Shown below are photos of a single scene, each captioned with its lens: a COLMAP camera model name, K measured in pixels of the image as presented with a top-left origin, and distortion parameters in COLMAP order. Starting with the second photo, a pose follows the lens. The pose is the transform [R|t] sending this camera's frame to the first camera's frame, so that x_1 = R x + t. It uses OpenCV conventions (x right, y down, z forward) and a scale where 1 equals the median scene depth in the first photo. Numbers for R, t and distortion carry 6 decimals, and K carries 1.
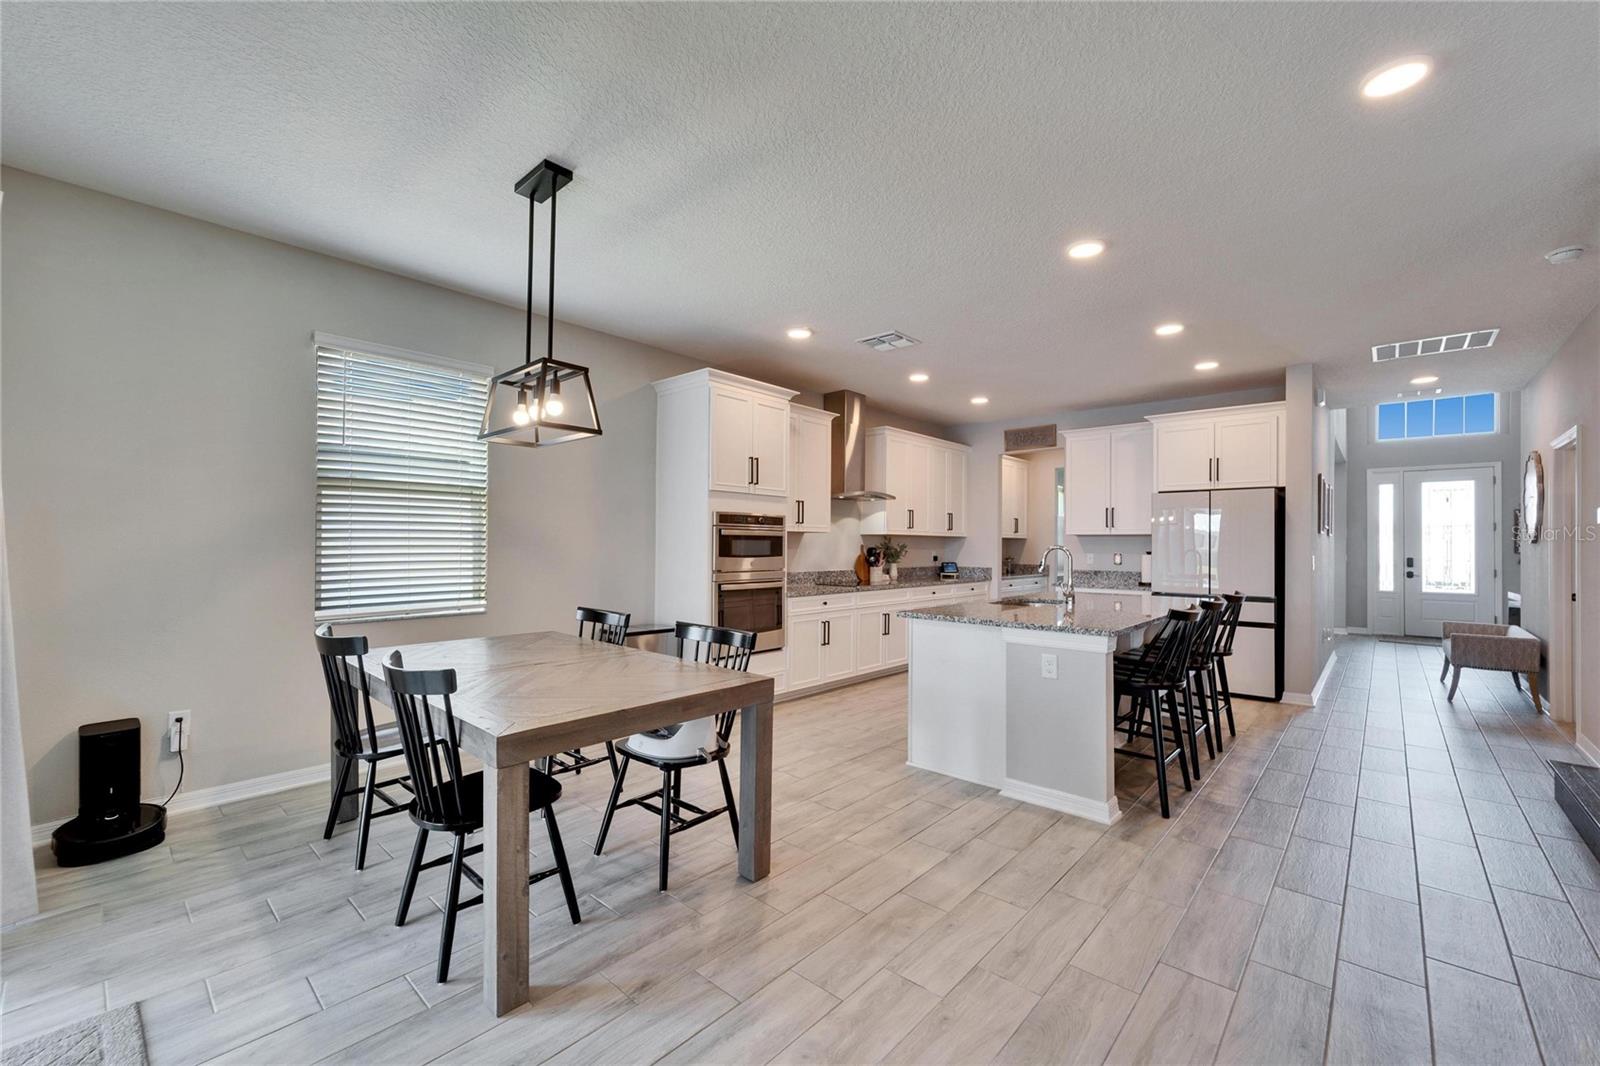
lens RADIAL K [[652.3, 0, 800.0], [0, 652.3, 533.0], [0, 0, 1]] dist [0.000553, 0.000165]
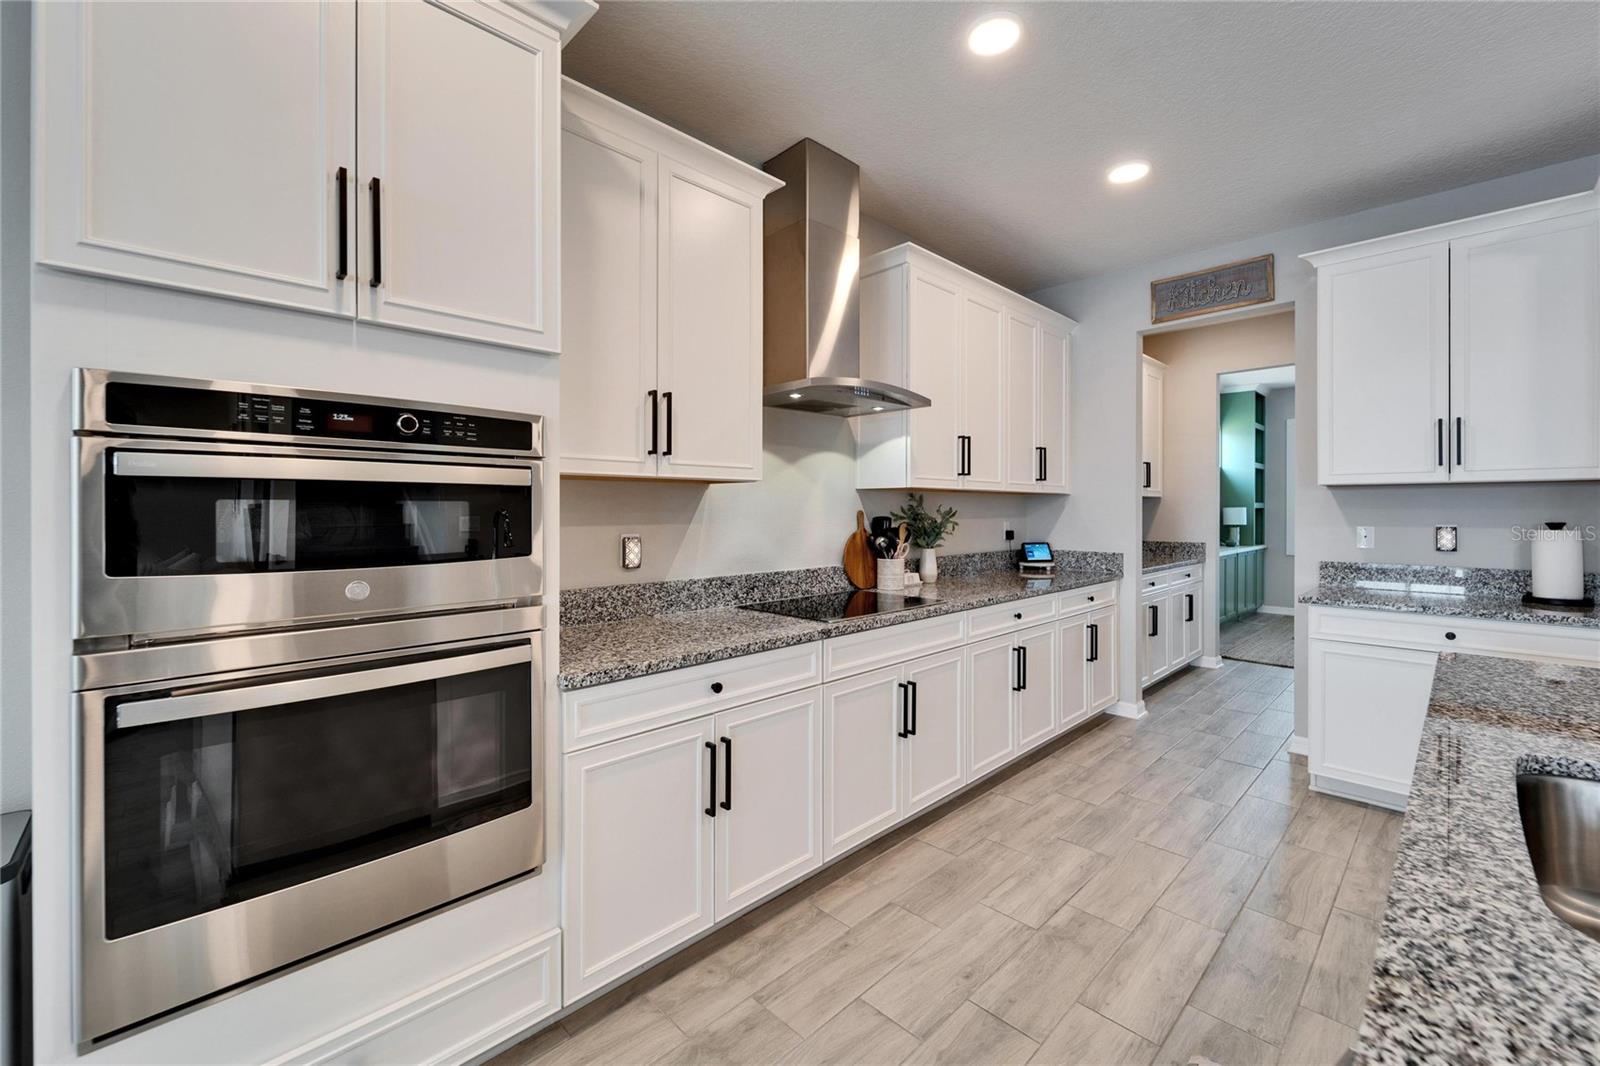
lens RADIAL K [[659.7, 0, 805.8], [0, 659.7, 500.4], [0, 0, 1]] dist [0.000071, 0.000102]
pose [[0.998528, -0.008862, -0.053501, 0.089277], [0.009102, 0.999950, 0.004232, 0.008858], [0.053461, -0.004713, 0.998559, 0.573039]]
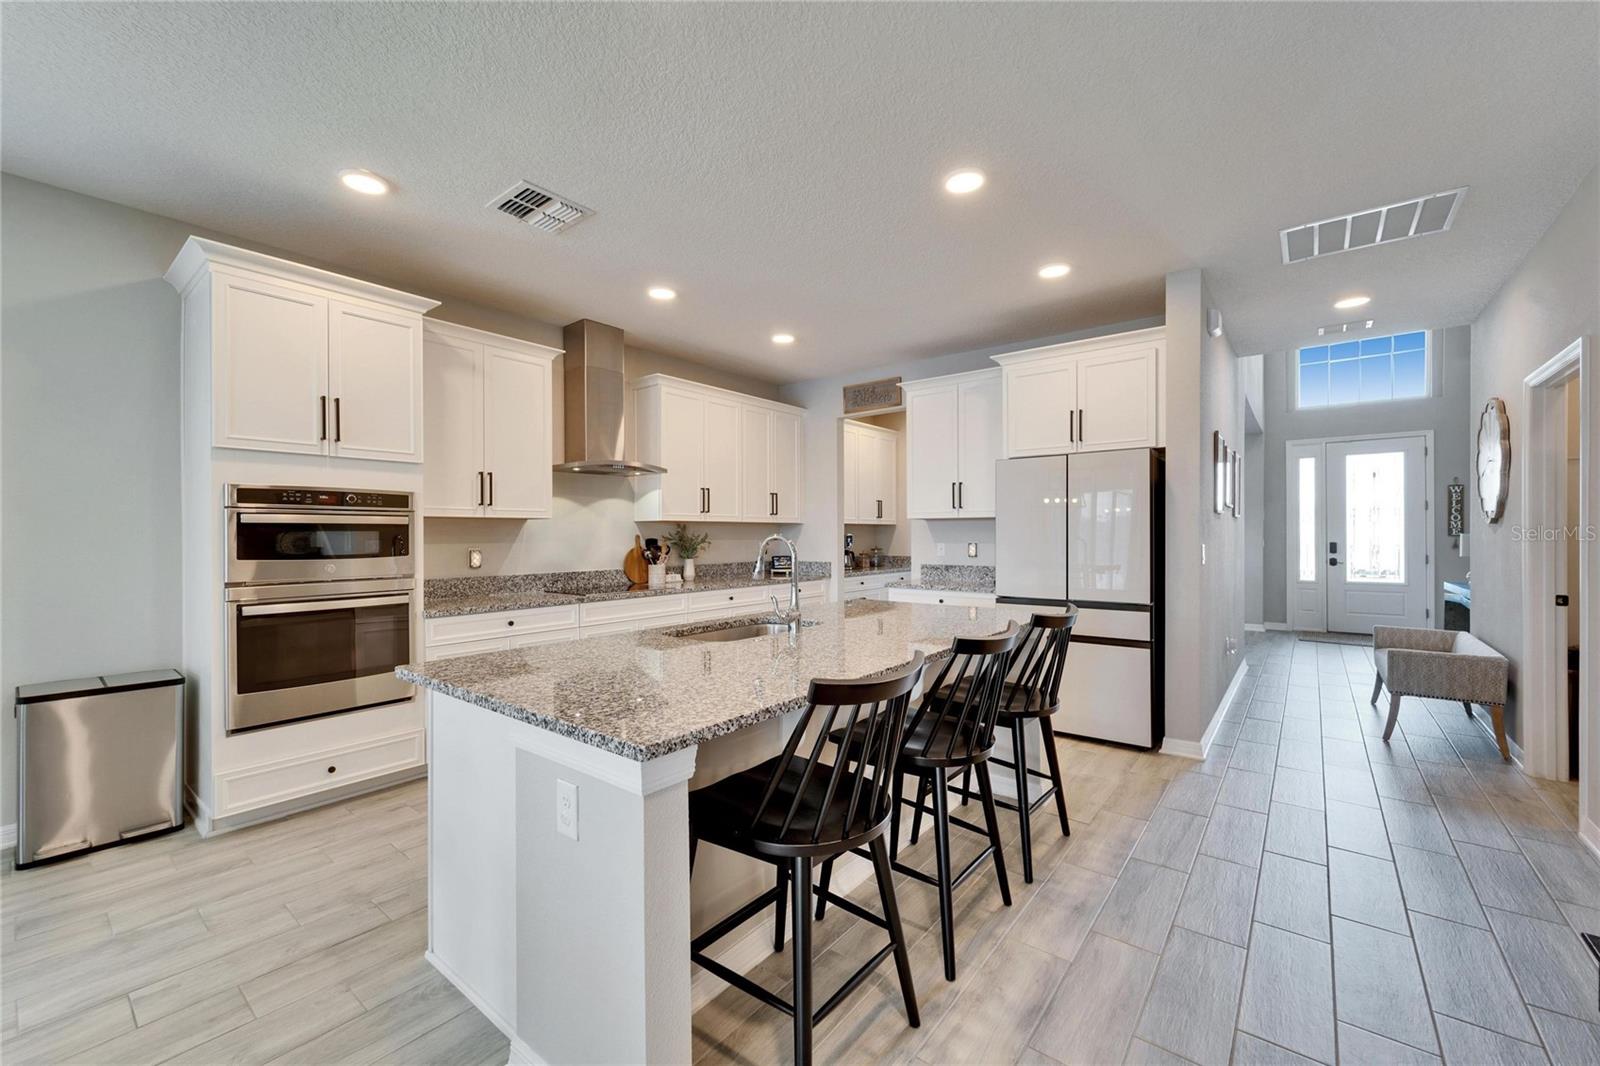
lens RADIAL K [[646.1, 0, 799.1], [0, 646.1, 528.3], [0, 0, 1]] dist [0.003527, -0.000068]
pose [[0.998000, -0.010702, 0.062301, 0.254754], [0.010068, 0.999894, 0.010480, 0.004863], [-0.062406, -0.009832, 0.998002, 0.273450]]
